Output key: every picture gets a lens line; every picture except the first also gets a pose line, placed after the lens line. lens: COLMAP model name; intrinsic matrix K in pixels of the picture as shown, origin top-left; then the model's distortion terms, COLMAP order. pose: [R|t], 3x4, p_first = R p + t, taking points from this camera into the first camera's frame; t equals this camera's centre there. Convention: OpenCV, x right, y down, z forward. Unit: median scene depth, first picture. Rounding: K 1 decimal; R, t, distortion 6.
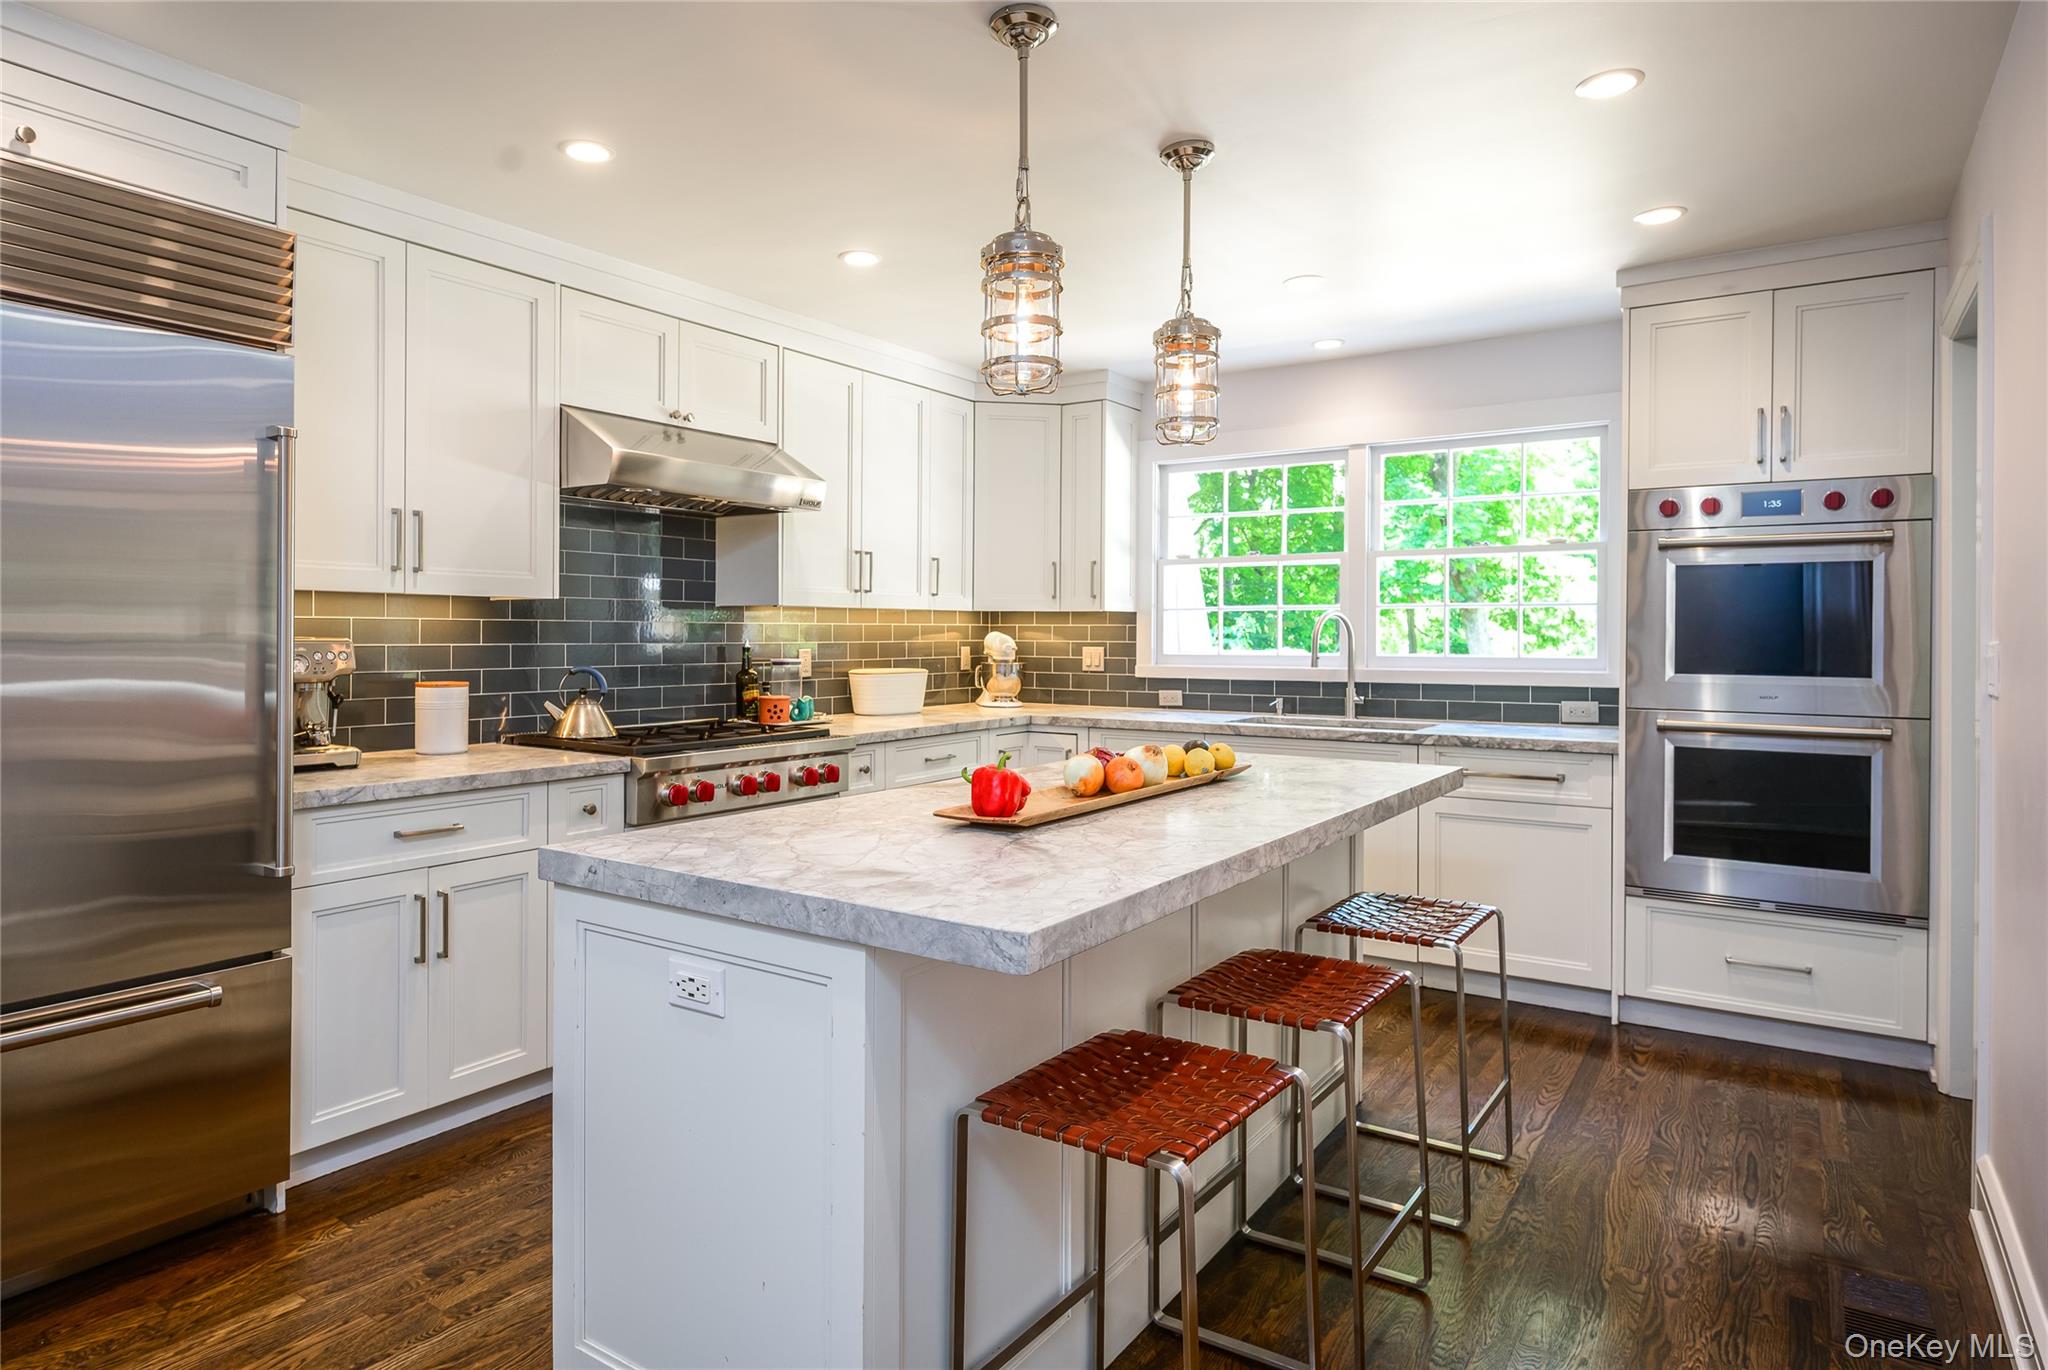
lens RADIAL K [[1115.7, 0, 1012.5], [0, 1115.7, 566.7], [0, 0, 1]] dist [0.001046, -0.001957]
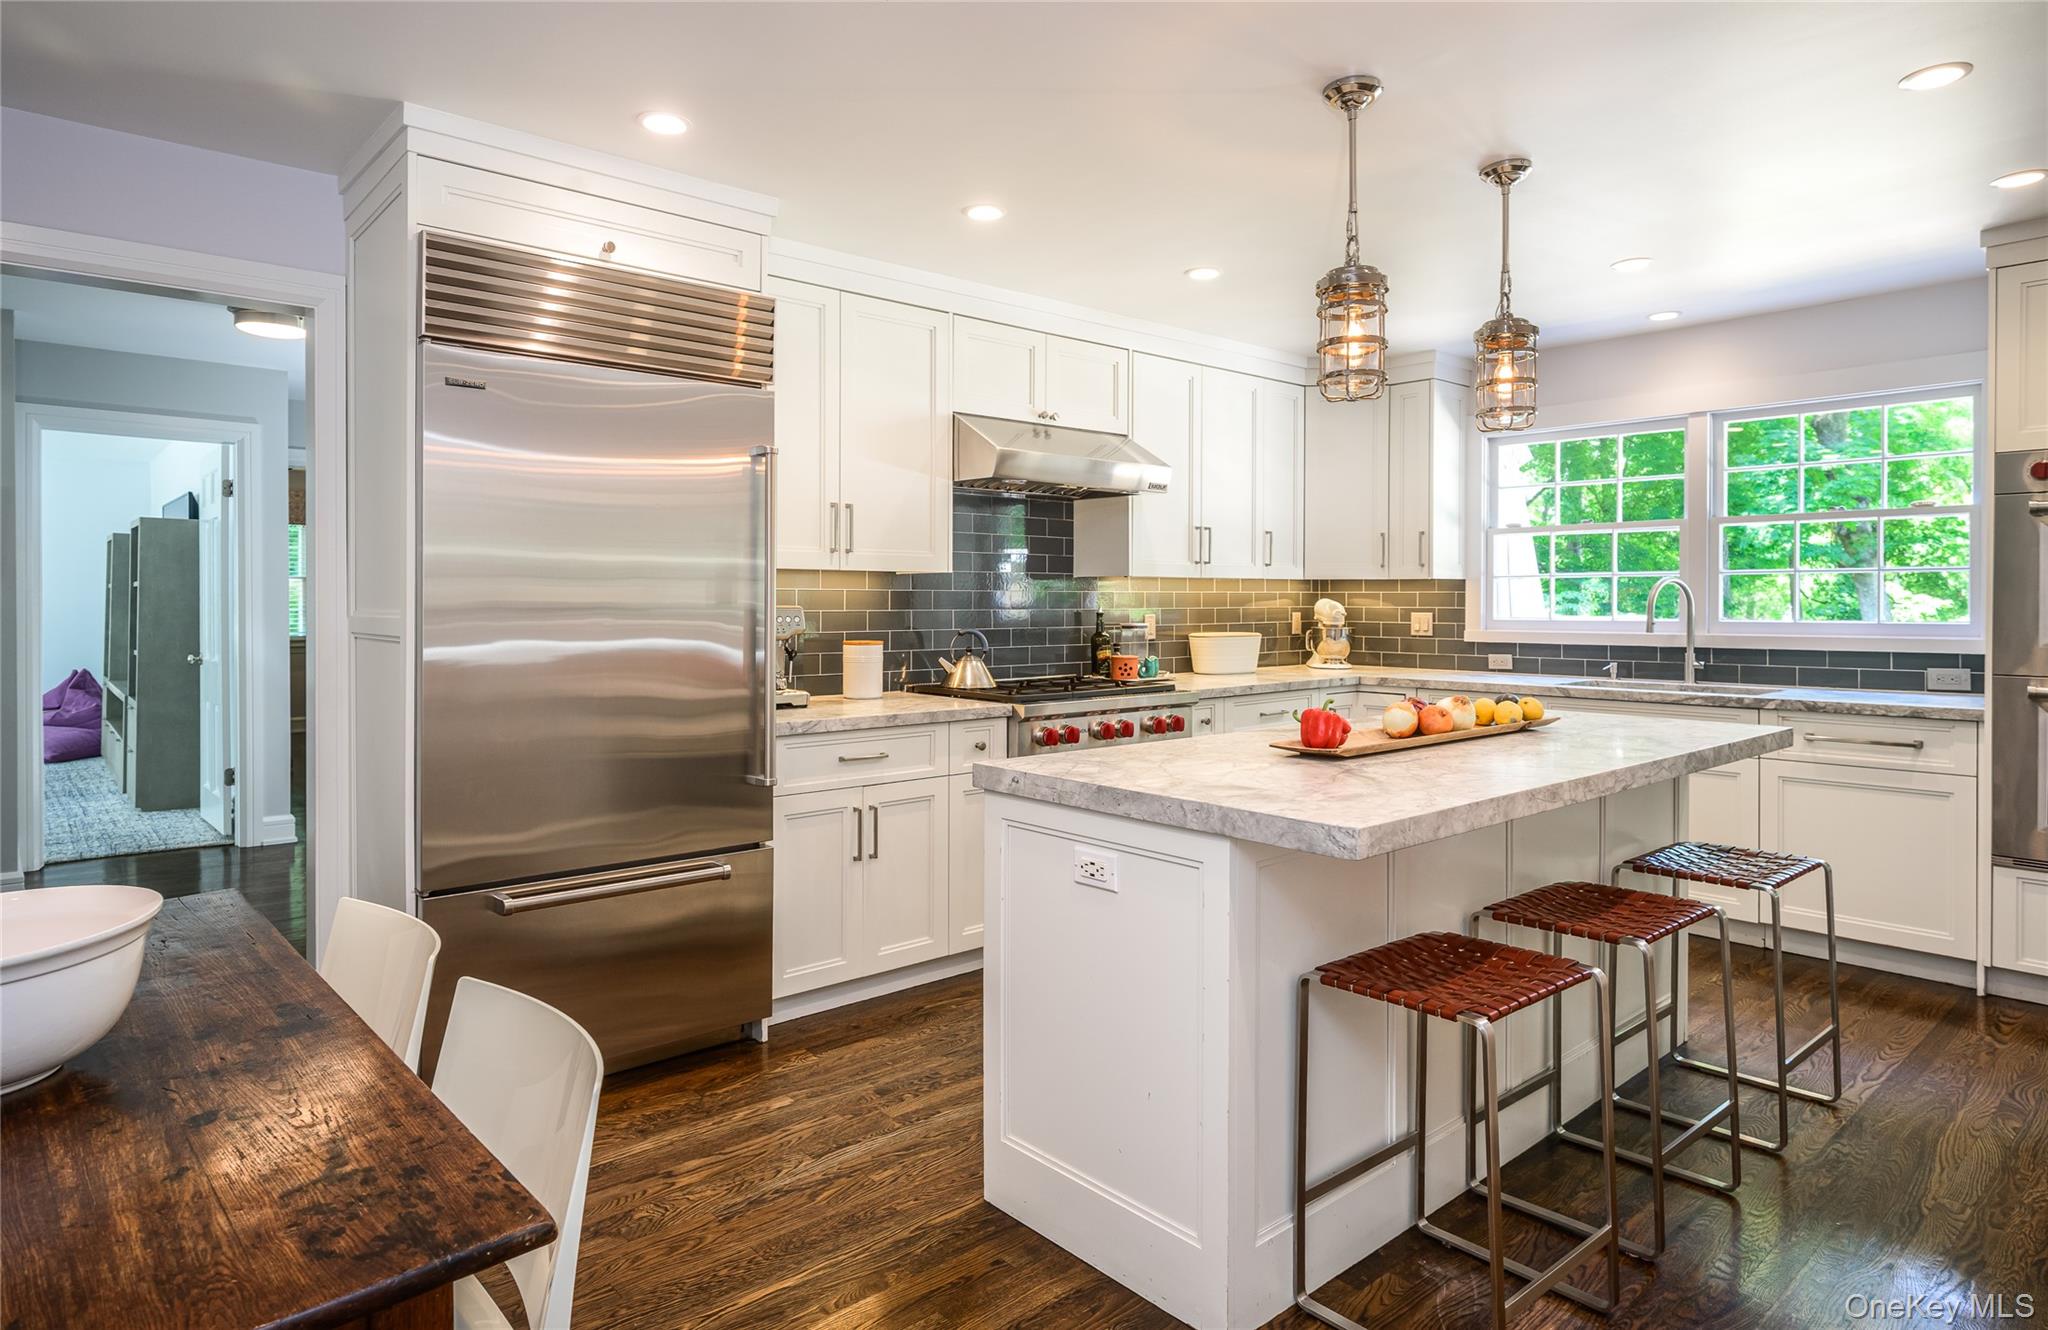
lens RADIAL K [[1141.4, 0, 1018.0], [0, 1141.4, 601.7], [0, 0, 1]] dist [0.000419, -0.001854]
pose [[0.962607, -0.002503, -0.270891, -0.003339], [0.019232, 0.998066, 0.059120, -0.012418], [0.270219, -0.062119, 0.960793, -0.180922]]
